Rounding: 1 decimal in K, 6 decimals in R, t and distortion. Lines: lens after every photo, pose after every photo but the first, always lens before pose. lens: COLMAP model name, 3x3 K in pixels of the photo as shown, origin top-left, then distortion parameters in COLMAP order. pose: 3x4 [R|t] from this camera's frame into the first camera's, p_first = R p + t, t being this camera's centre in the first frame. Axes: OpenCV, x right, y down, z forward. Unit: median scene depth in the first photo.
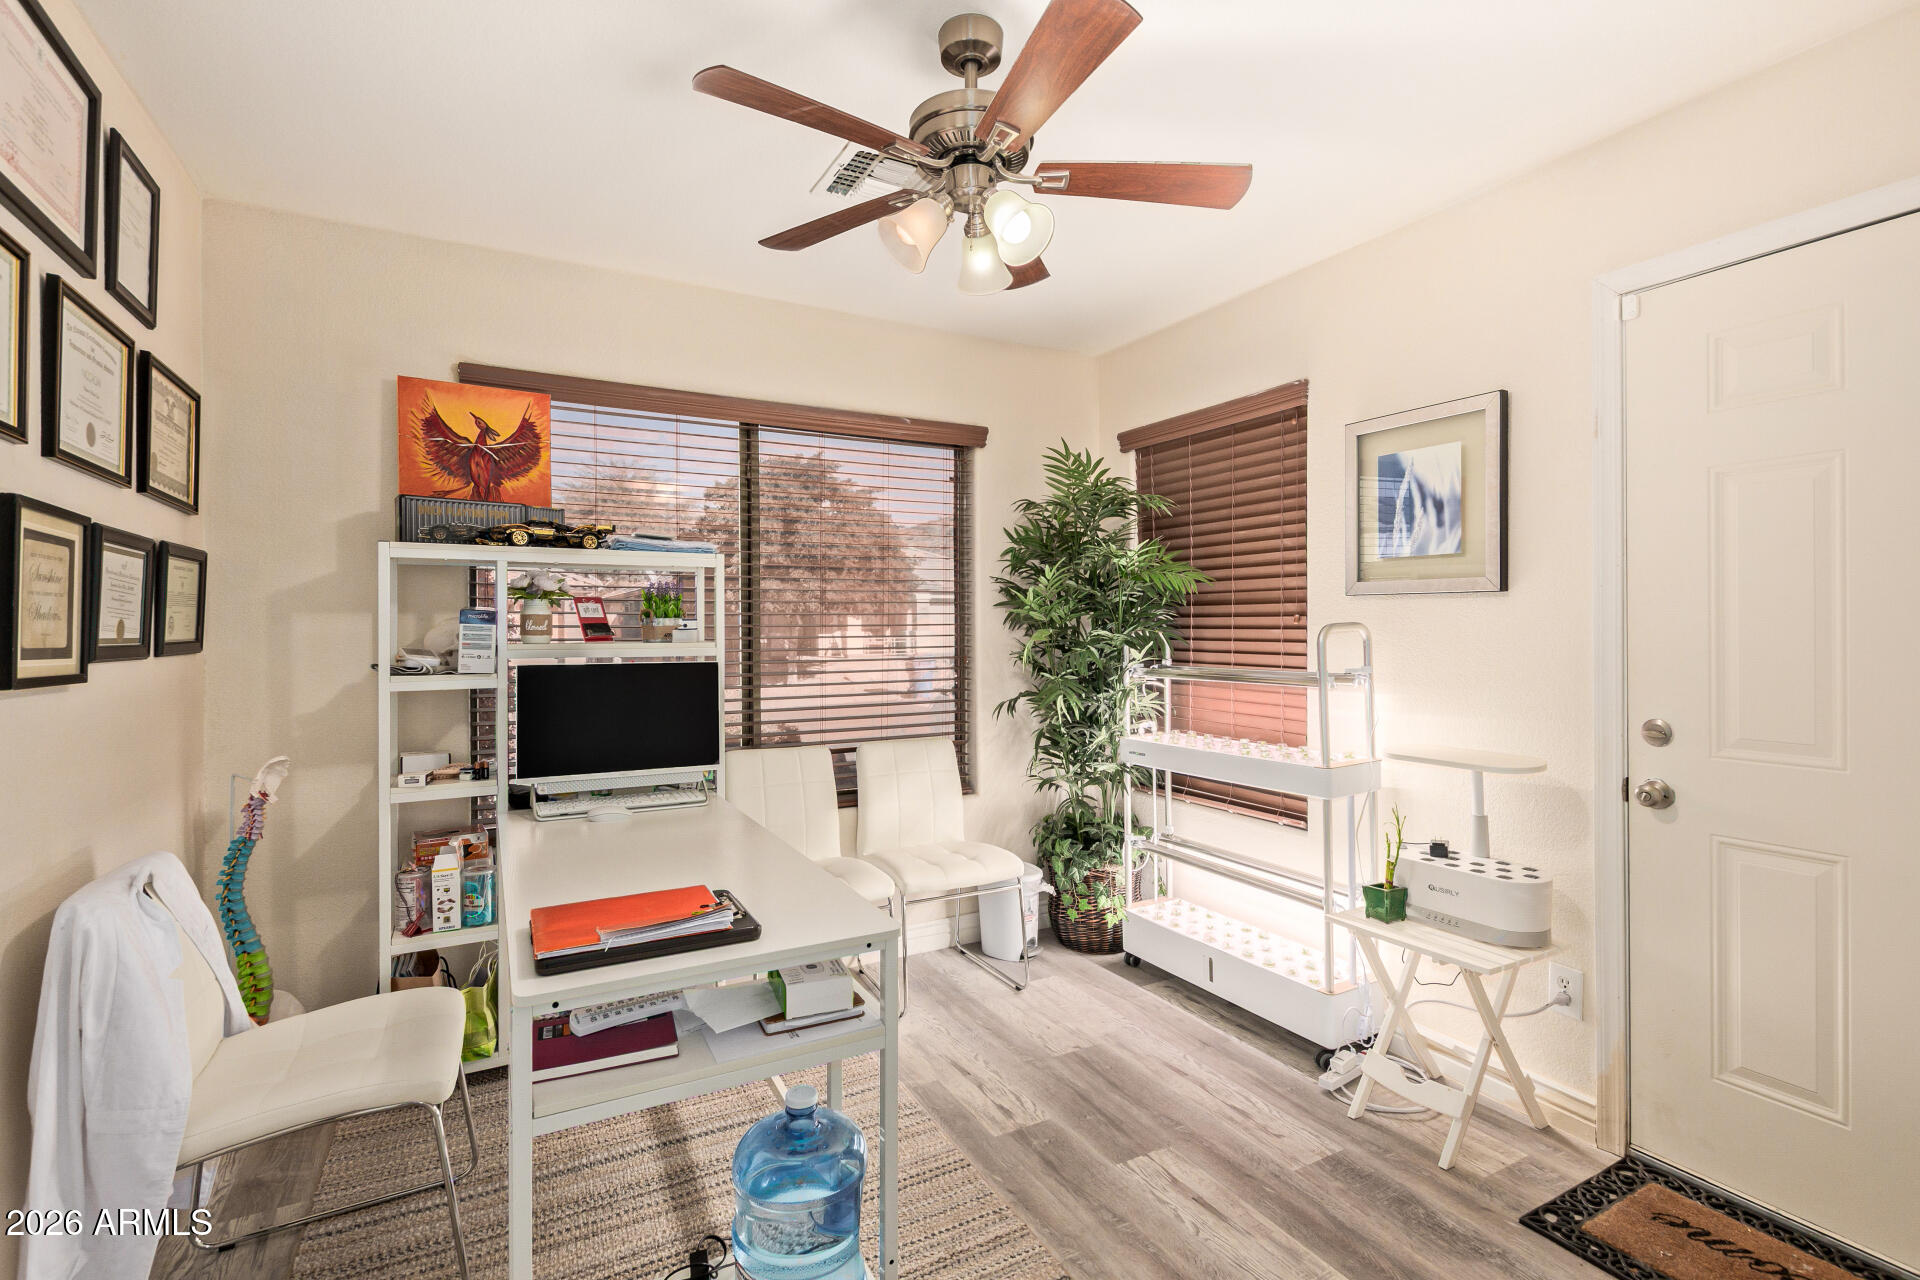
lens RADIAL K [[883.3, 0, 970.5], [0, 883.3, 628.3], [0, 0, 1]] dist [-0.001635, 0.000155]
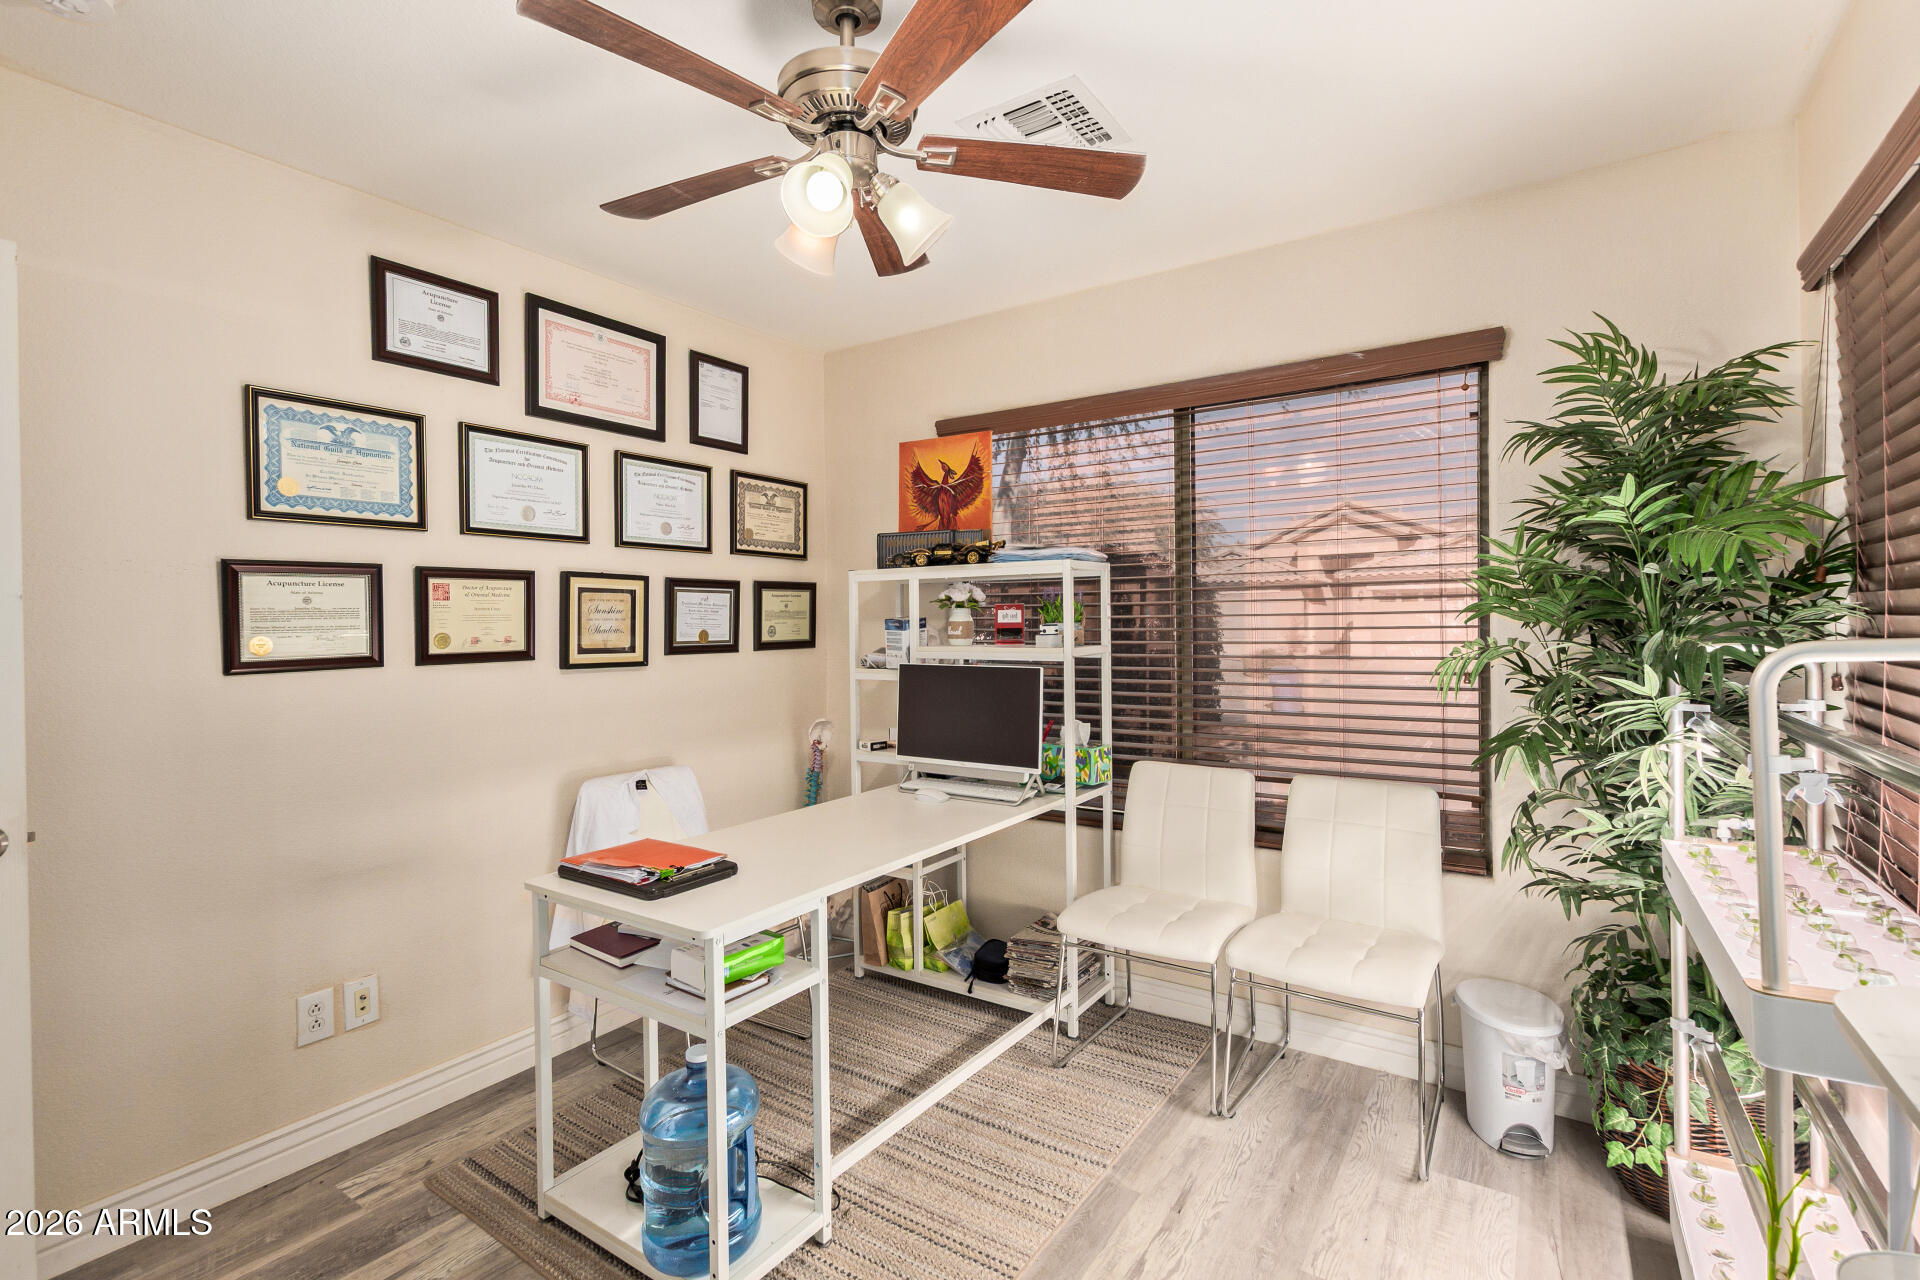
lens RADIAL K [[874.4, 0, 963.4], [0, 874.4, 631.8], [0, 0, 1]] dist [-0.000691, -0.000230]
pose [[0.458255, 0.008701, -0.888778, 0.554666], [0.009906, 0.999840, 0.014896, -0.018463], [0.888766, -0.015631, 0.458095, 0.457460]]
